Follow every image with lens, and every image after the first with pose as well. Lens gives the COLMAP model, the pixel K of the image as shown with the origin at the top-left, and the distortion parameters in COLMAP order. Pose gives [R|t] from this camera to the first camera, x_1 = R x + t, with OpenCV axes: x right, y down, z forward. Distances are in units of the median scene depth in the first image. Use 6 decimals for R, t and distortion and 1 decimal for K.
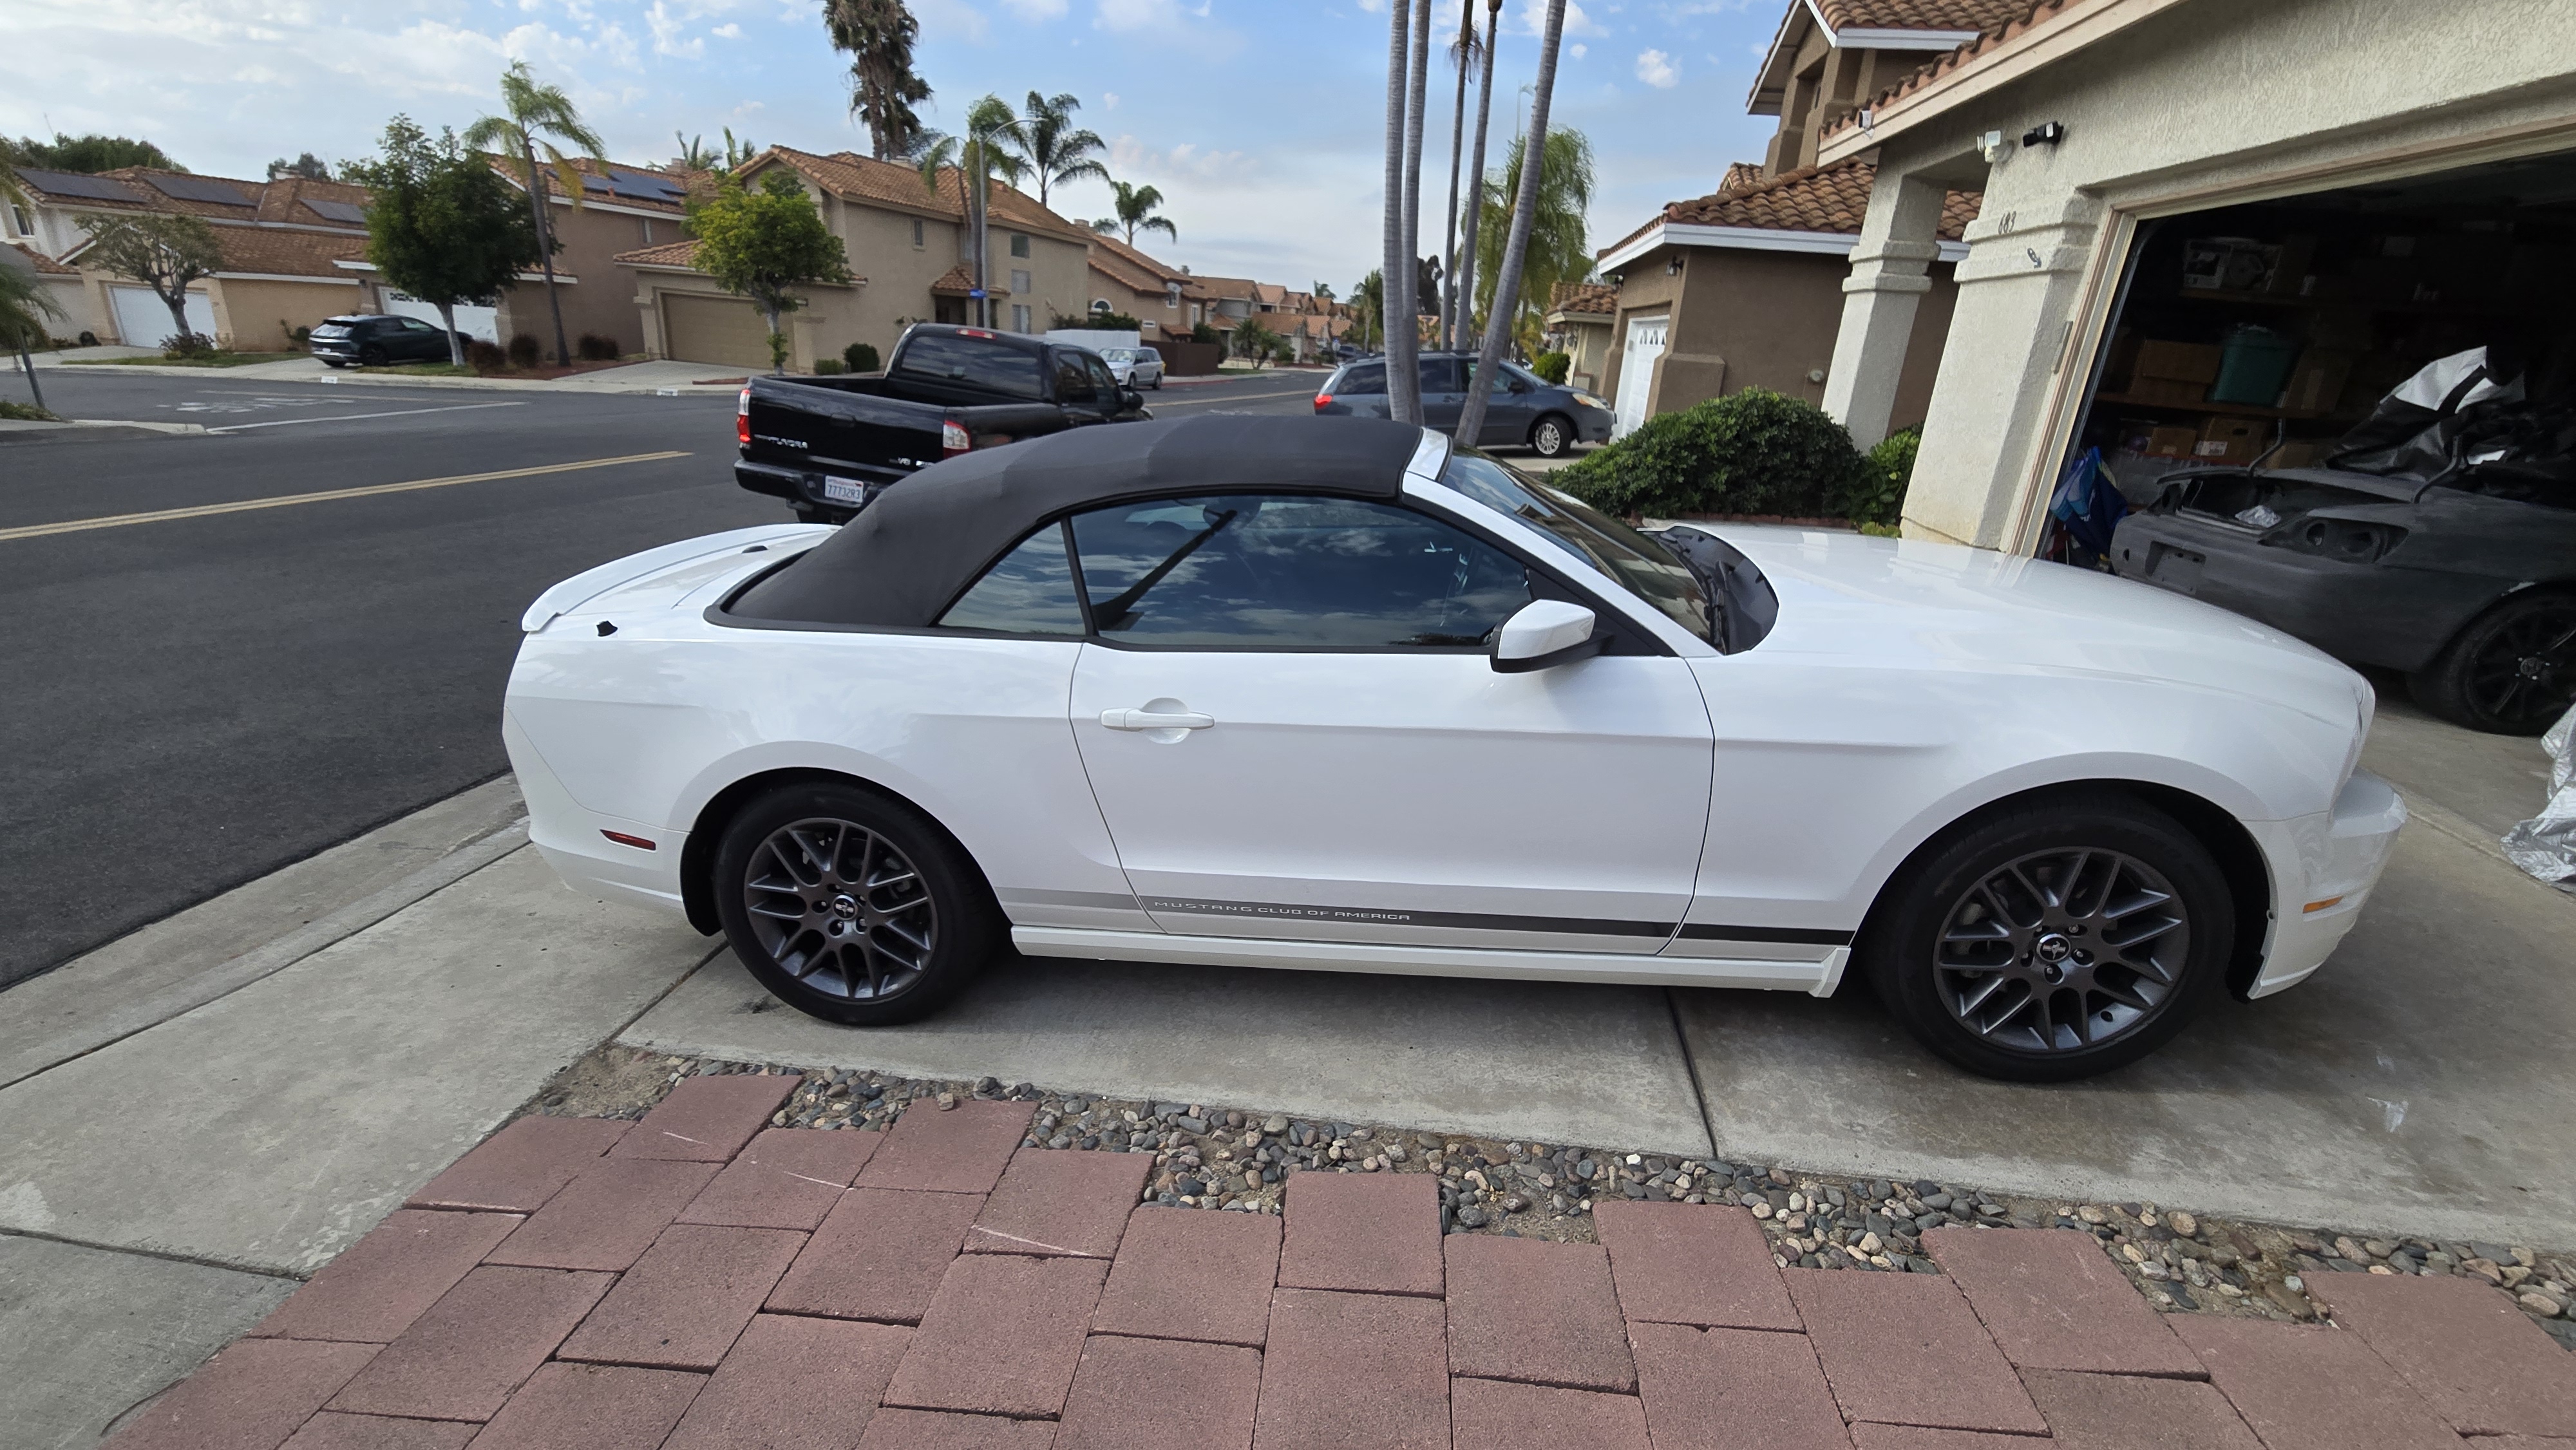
lens RADIAL K [[1004.7, 0, 1285.4], [0, 1004.7, 774.4], [0, 0, 1]] dist [-0.001315, -0.000136]
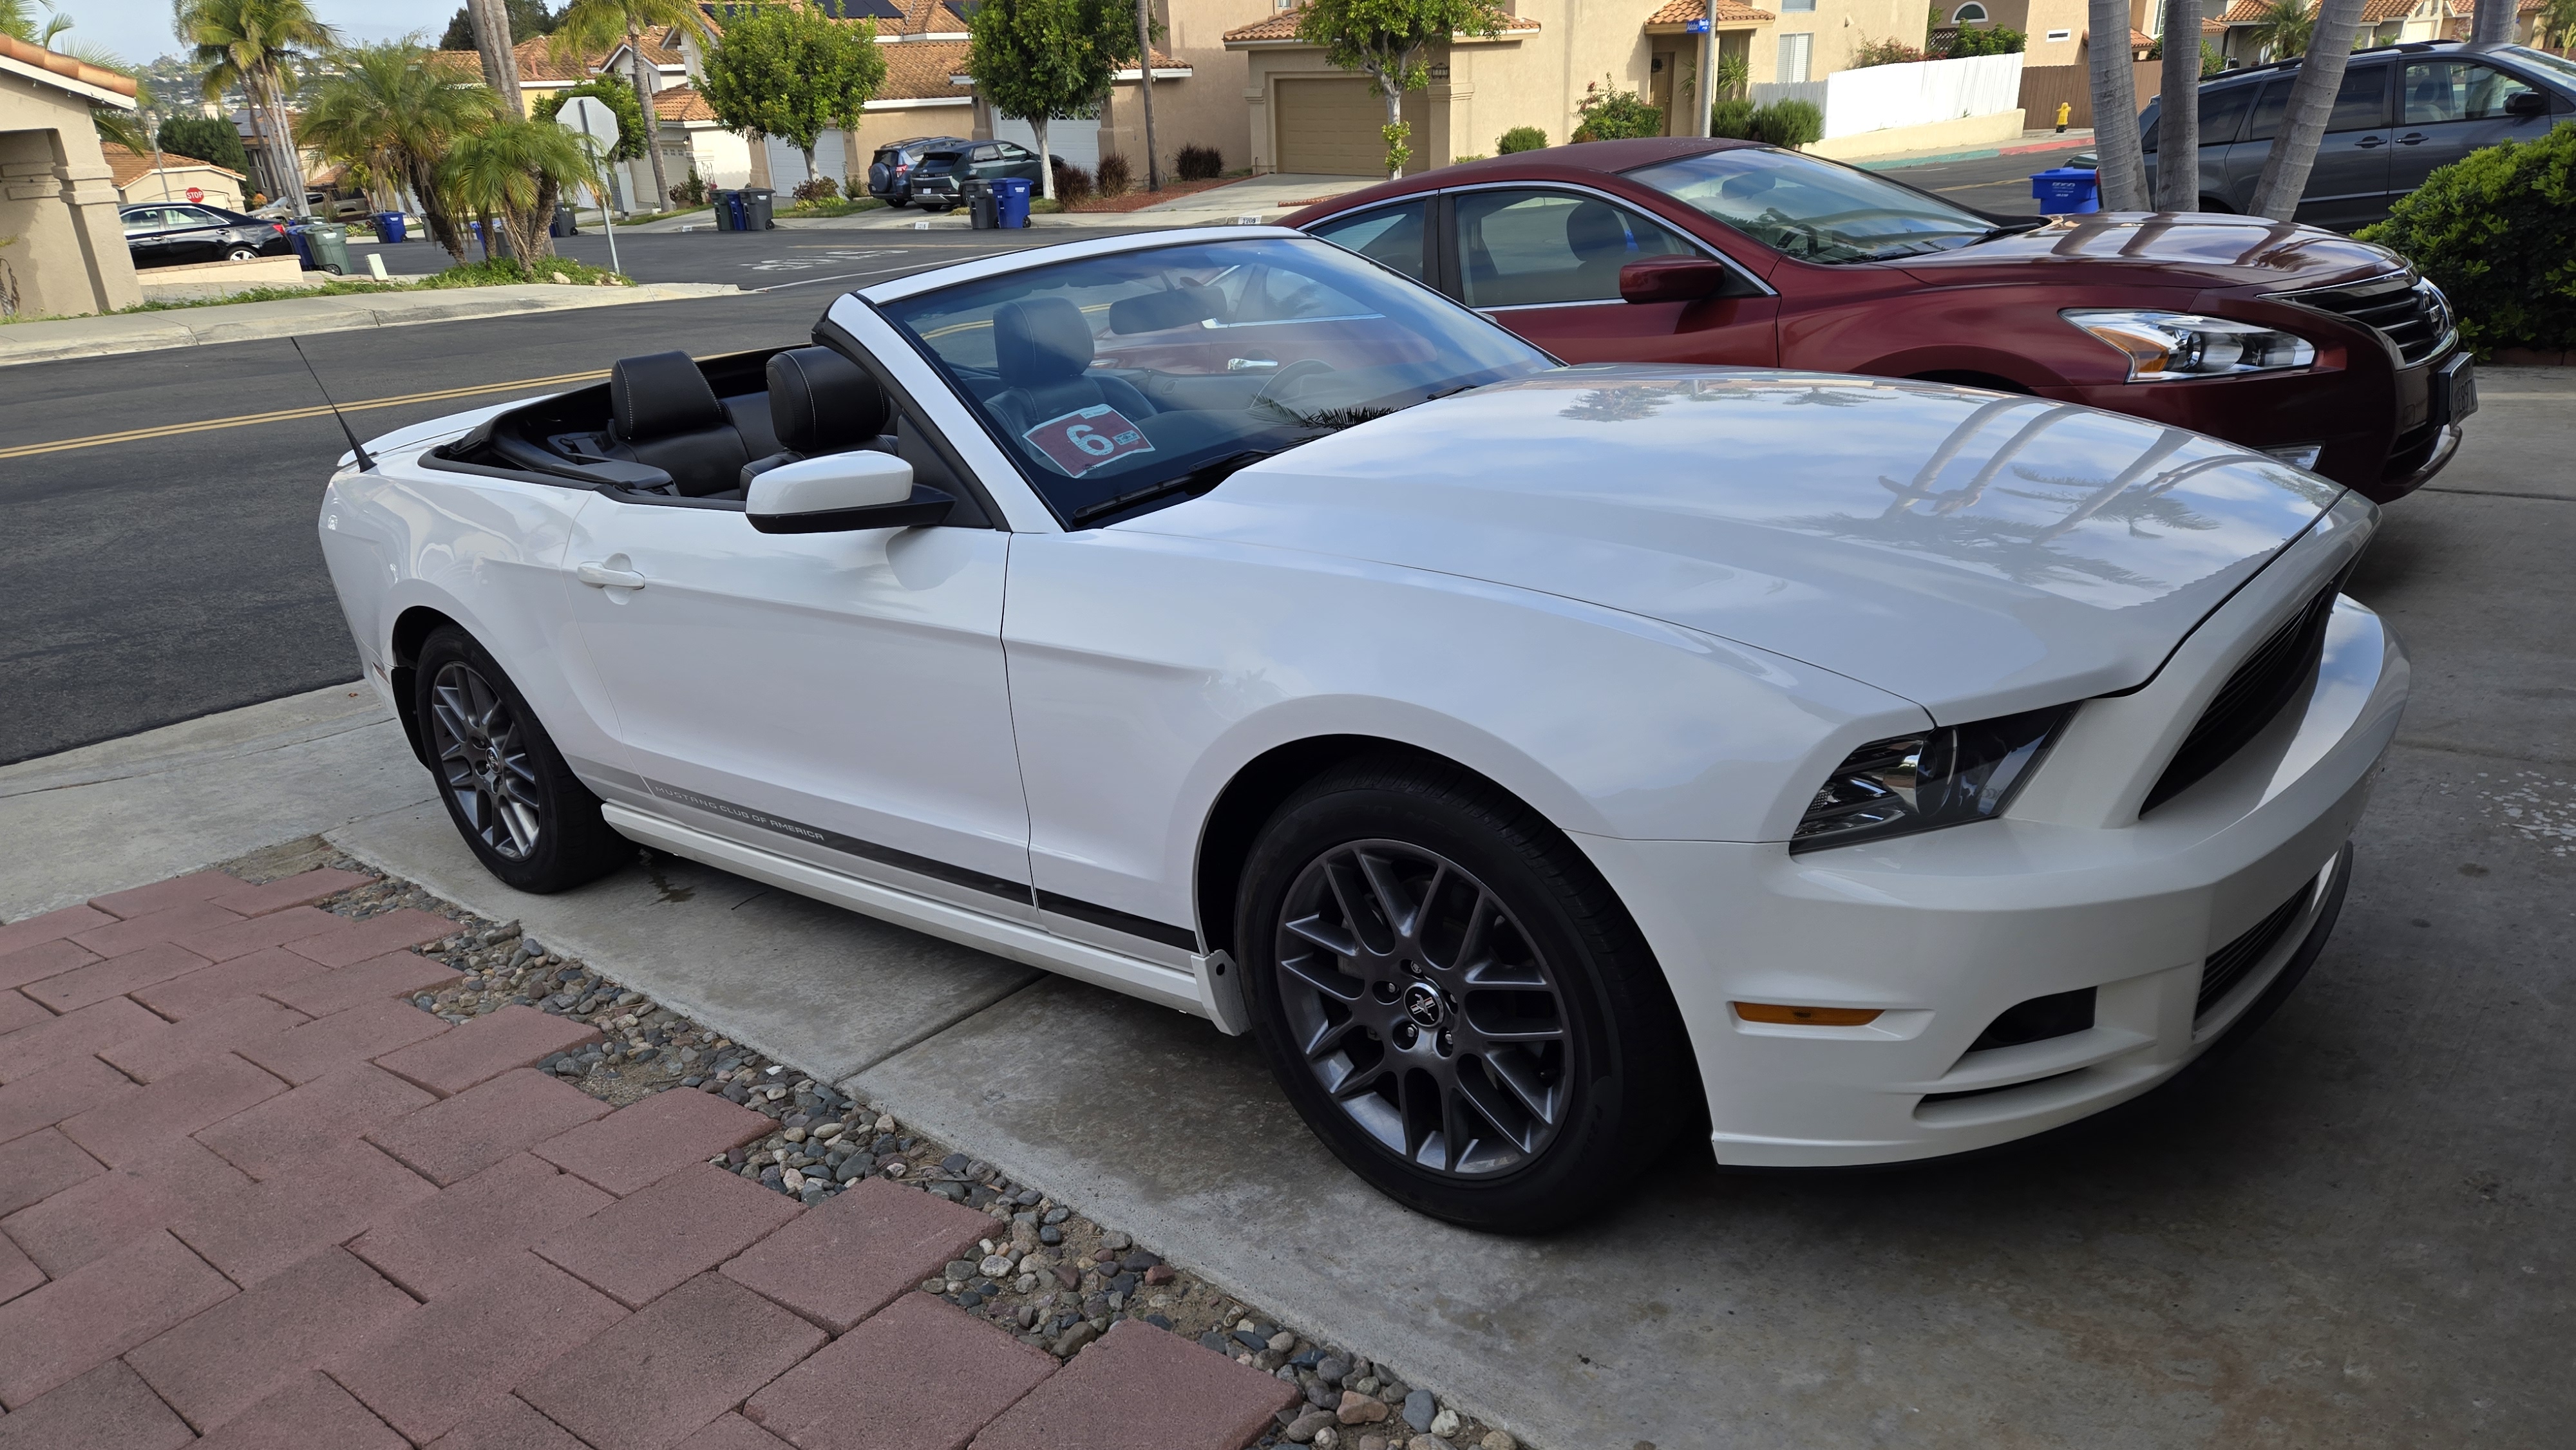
lens RADIAL K [[1794.4, 0, 1285.8], [0, 1794.4, 747.7], [0, 0, 1]] dist [0.127954, -0.142287]
pose [[0.821121, 0.109538, -0.560144, 0.175911], [-0.143569, 0.989495, -0.016961, 0.006551], [0.552402, 0.094347, 0.828221, -0.013599]]
